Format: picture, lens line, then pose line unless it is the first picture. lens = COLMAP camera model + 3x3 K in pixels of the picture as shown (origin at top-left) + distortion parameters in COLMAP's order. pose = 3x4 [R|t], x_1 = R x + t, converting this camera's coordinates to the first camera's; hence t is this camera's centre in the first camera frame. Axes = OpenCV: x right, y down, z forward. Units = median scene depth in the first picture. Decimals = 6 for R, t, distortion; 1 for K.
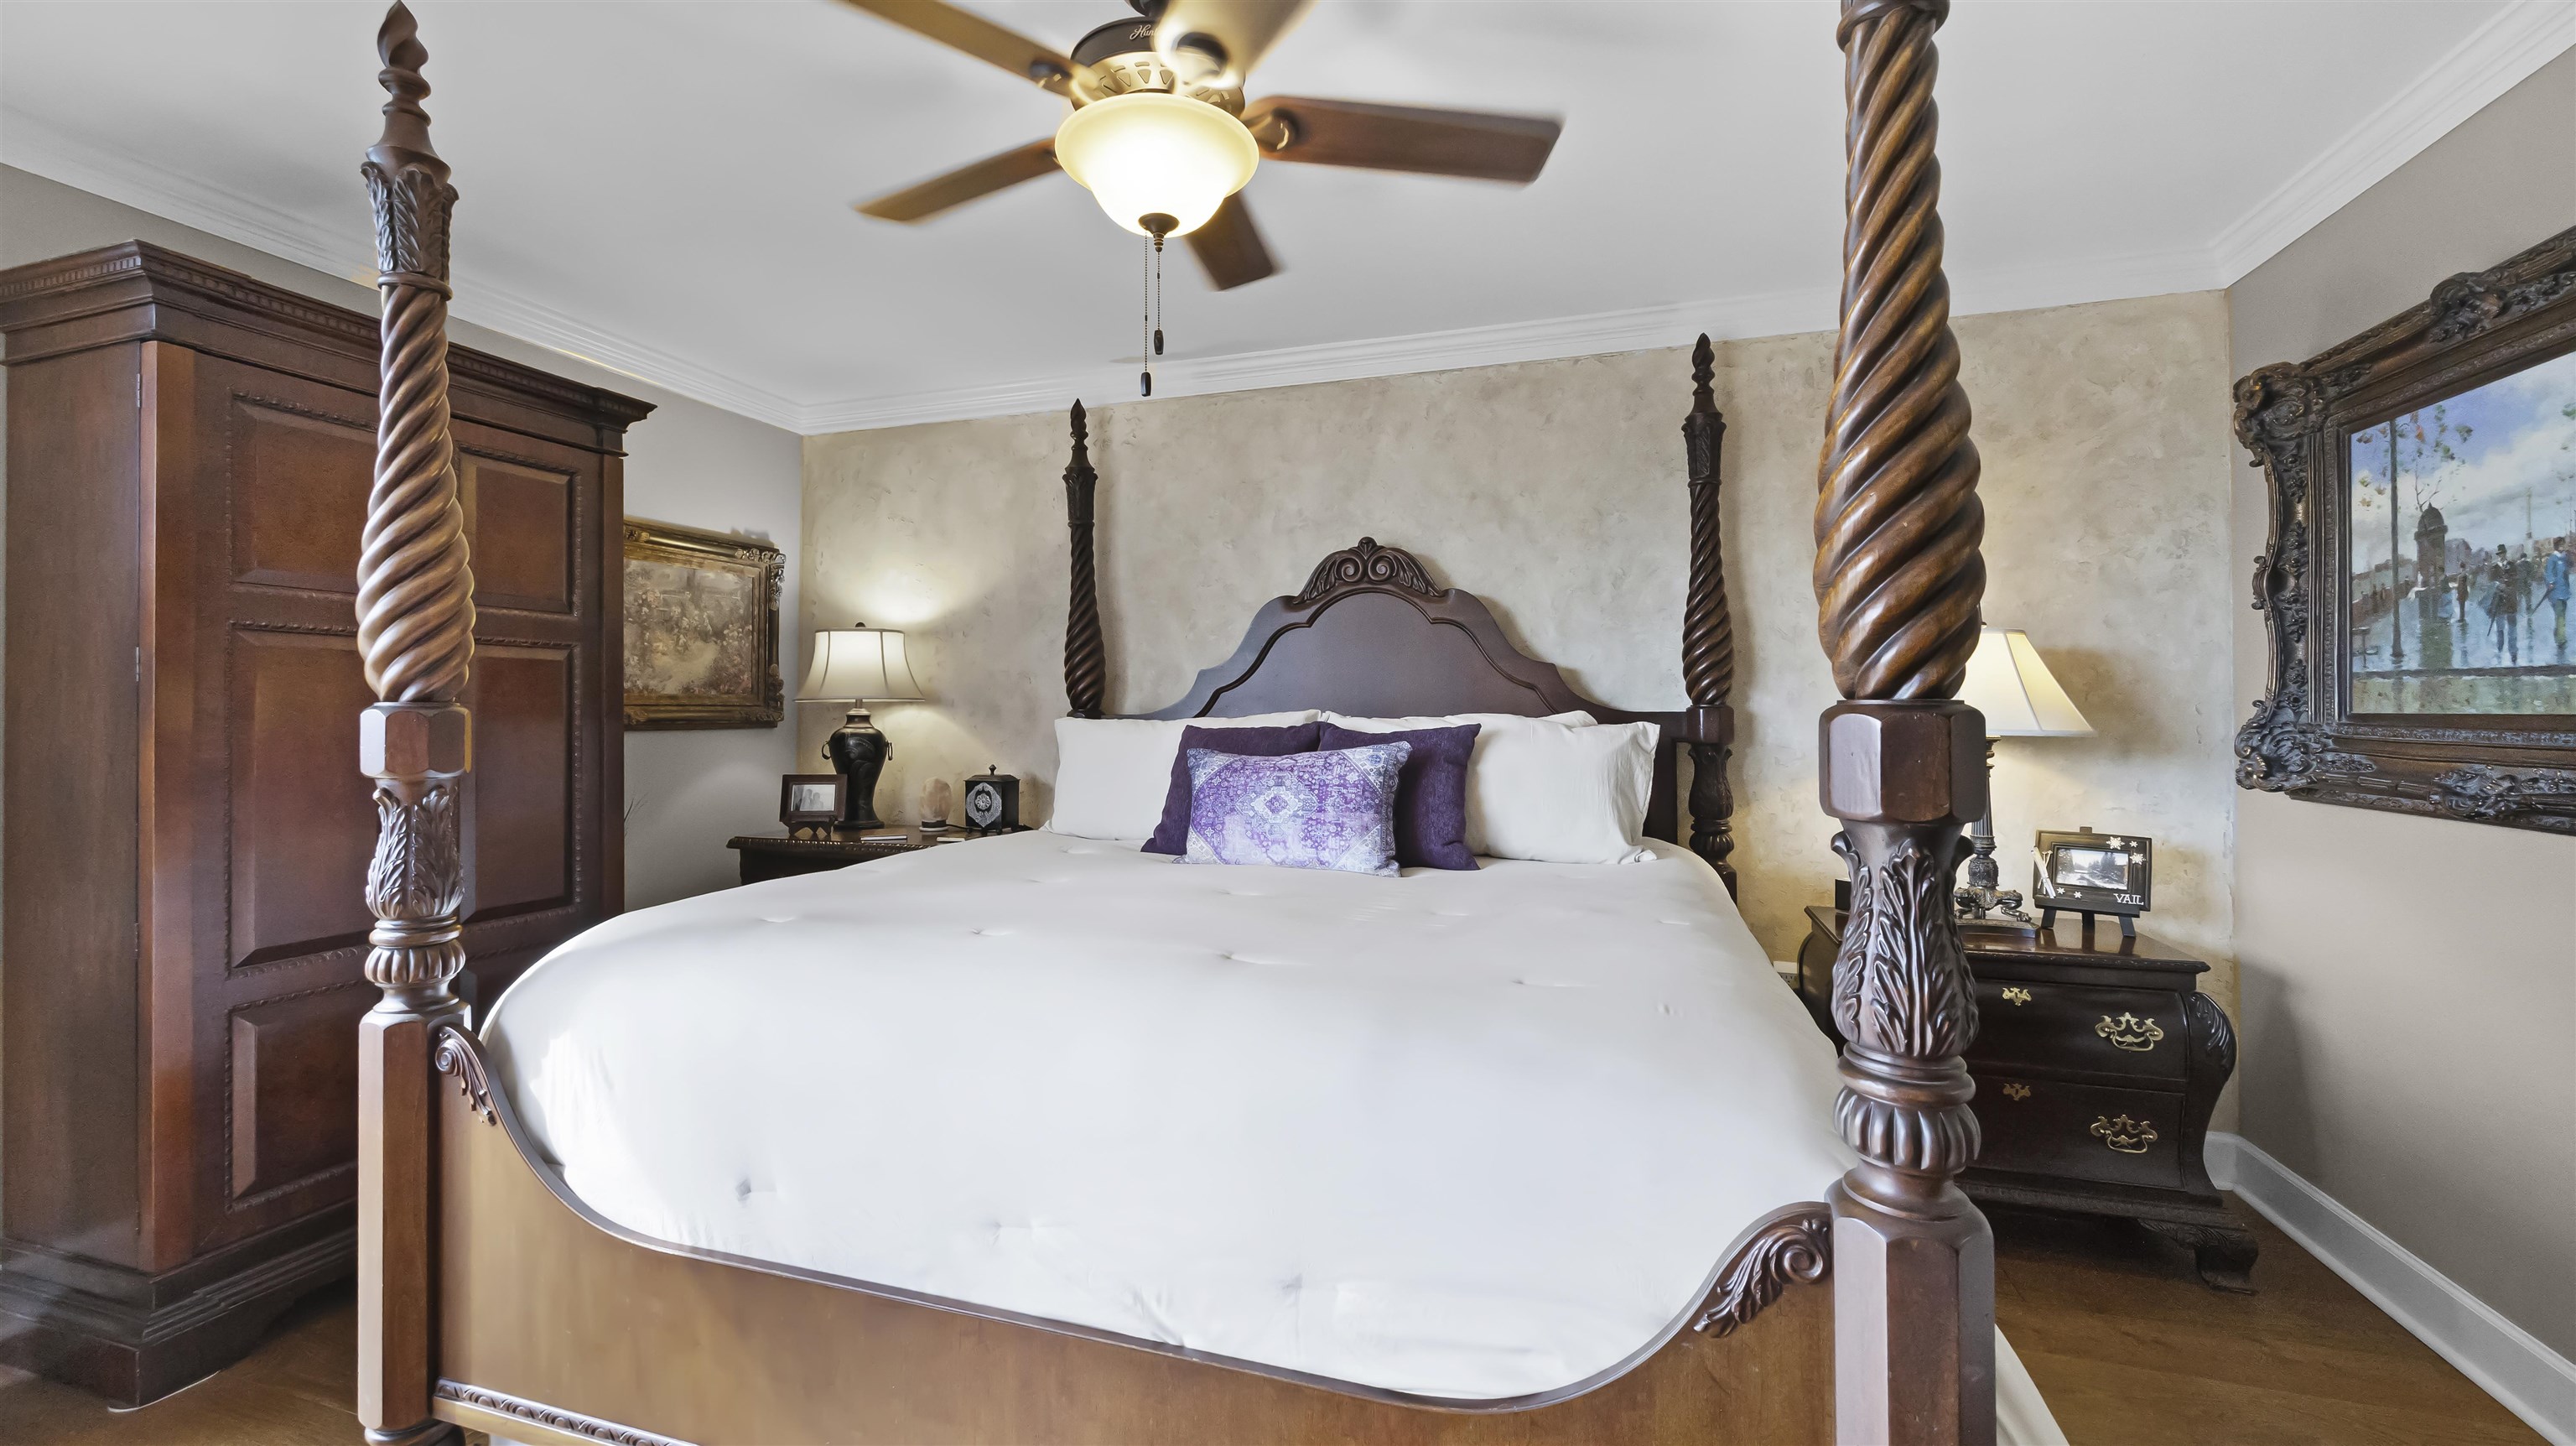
lens RADIAL K [[1051.3, 0, 1274.3], [0, 1051.3, 701.2], [0, 0, 1]] dist [-0.002540, 0.000043]
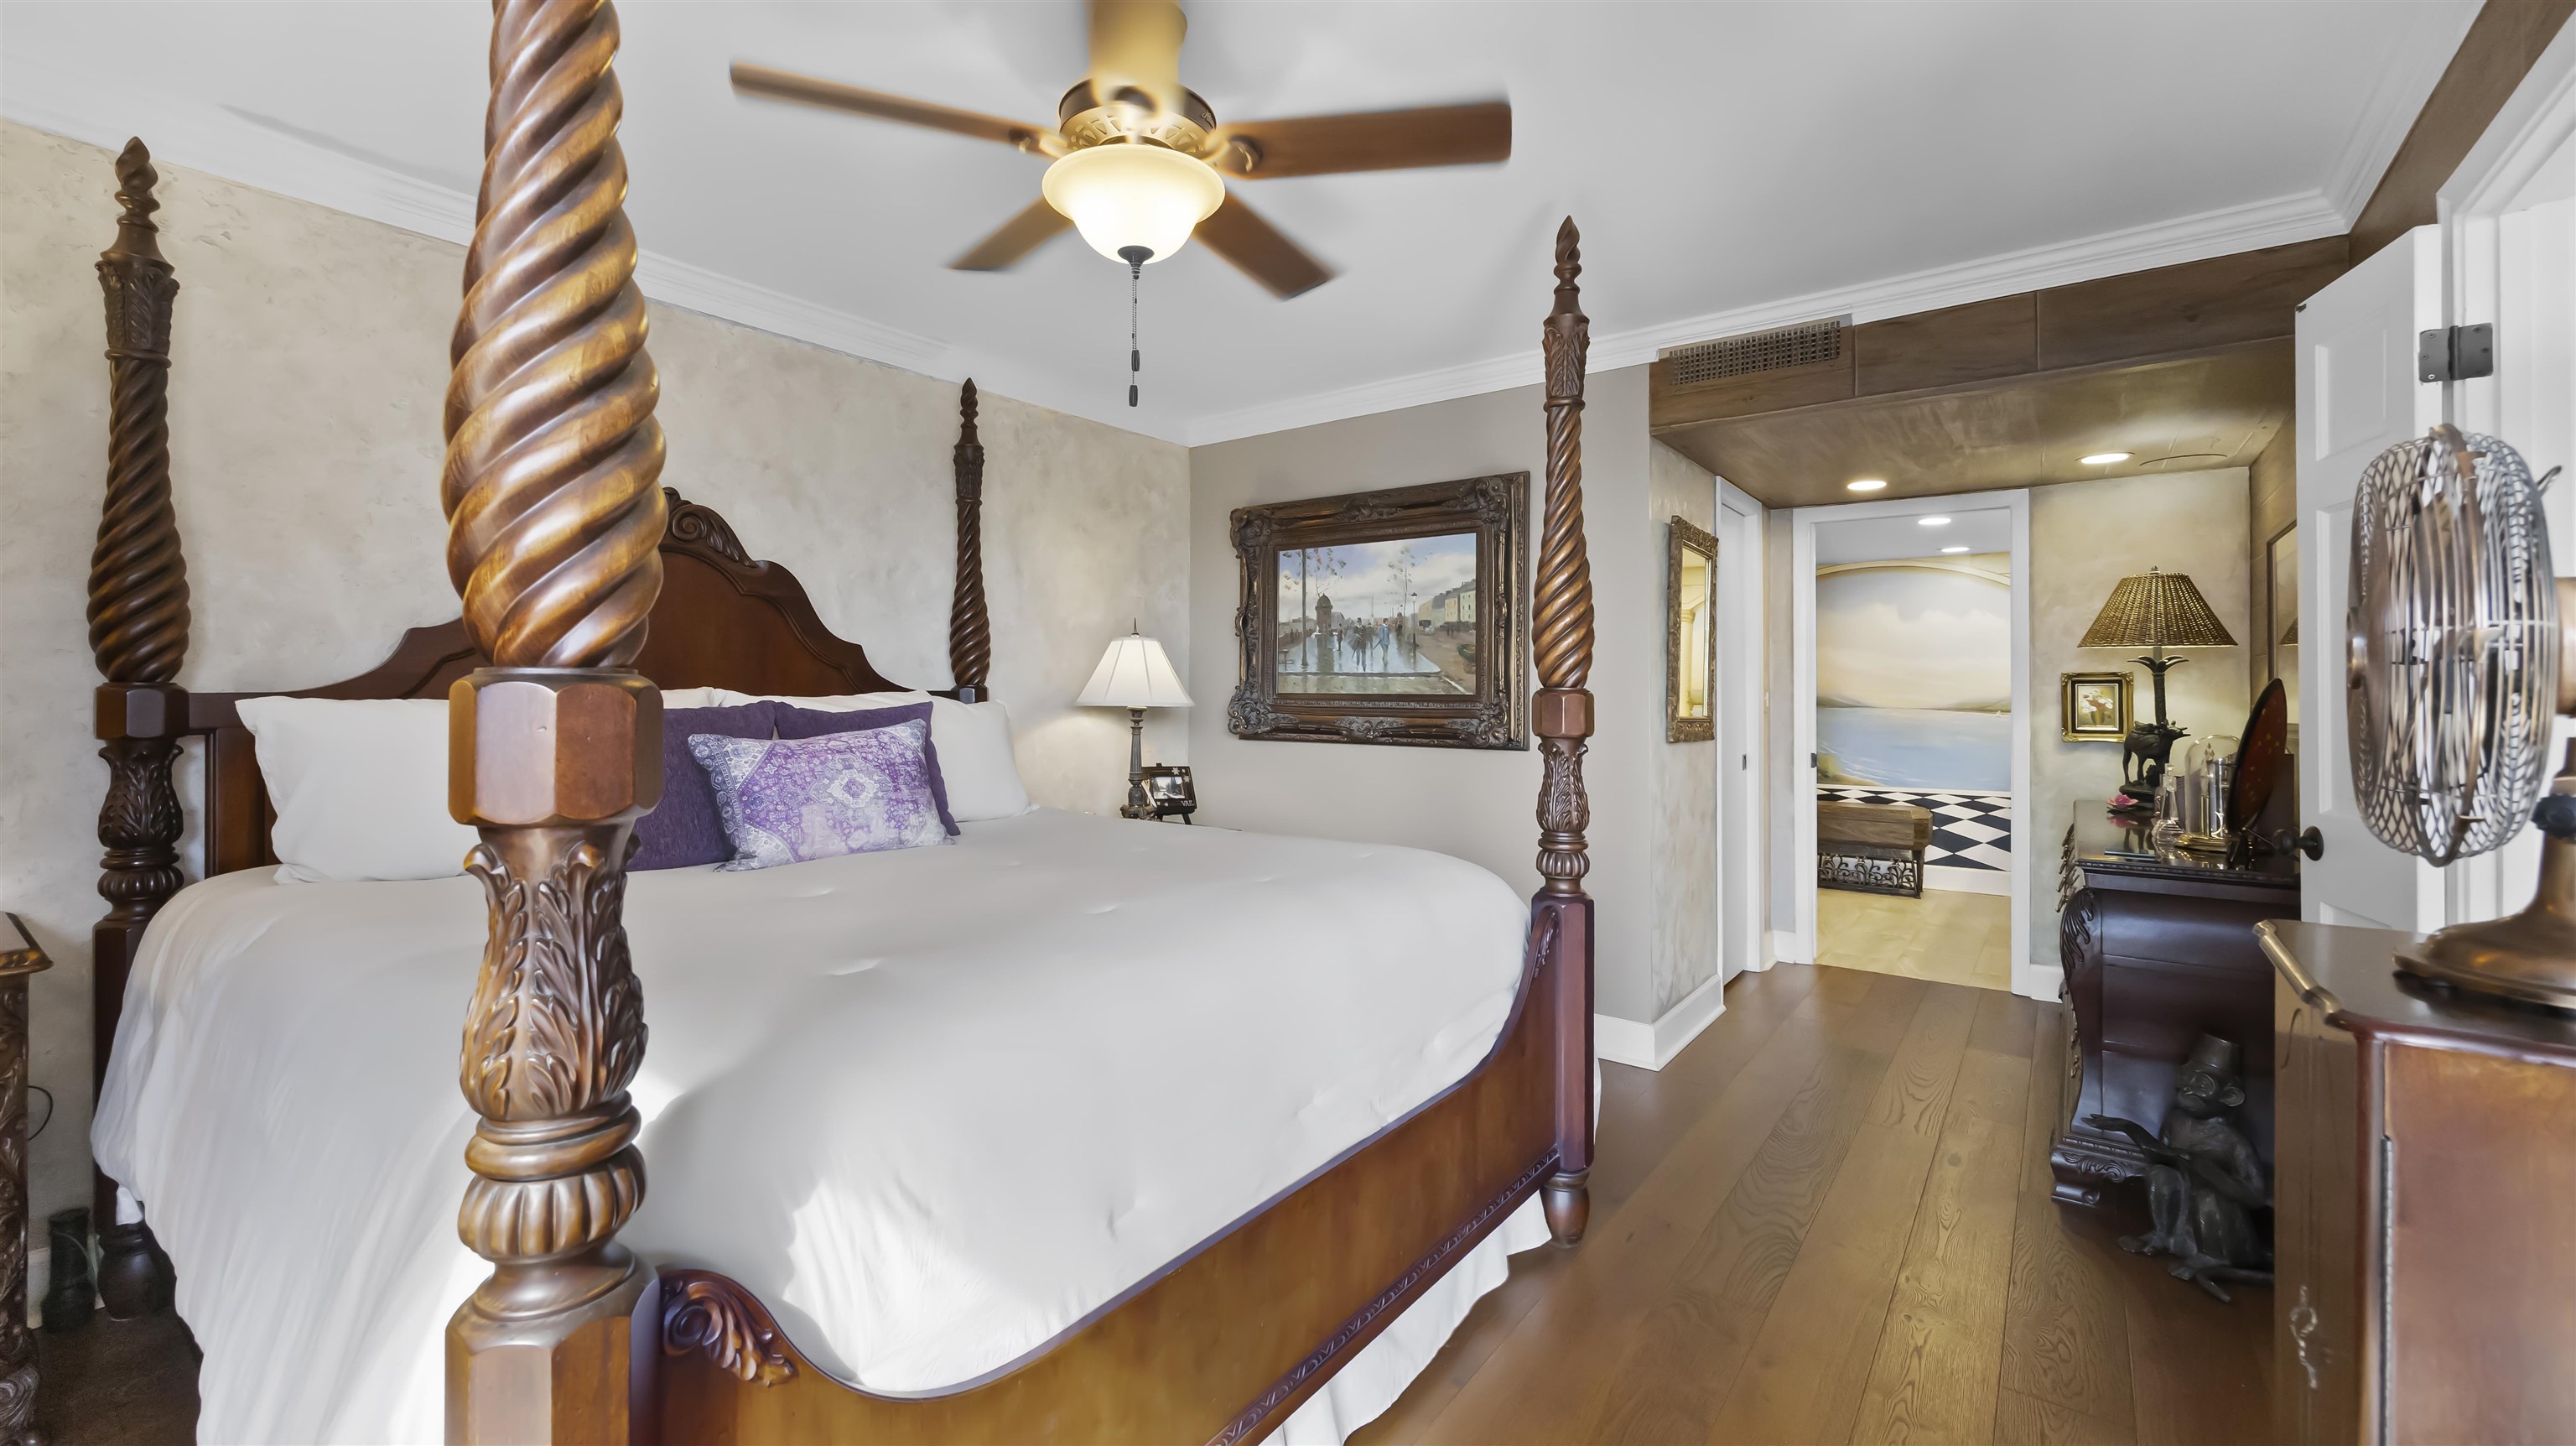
lens RADIAL K [[1051.3, 0, 1264.4], [0, 1051.3, 684.8], [0, 0, 1]] dist [-0.002540, 0.000043]
pose [[0.330227, 0.008554, 0.943863, -0.785709], [-0.013495, 0.999900, -0.004340, 0.004543], [-0.943805, -0.011304, 0.330309, 0.350336]]
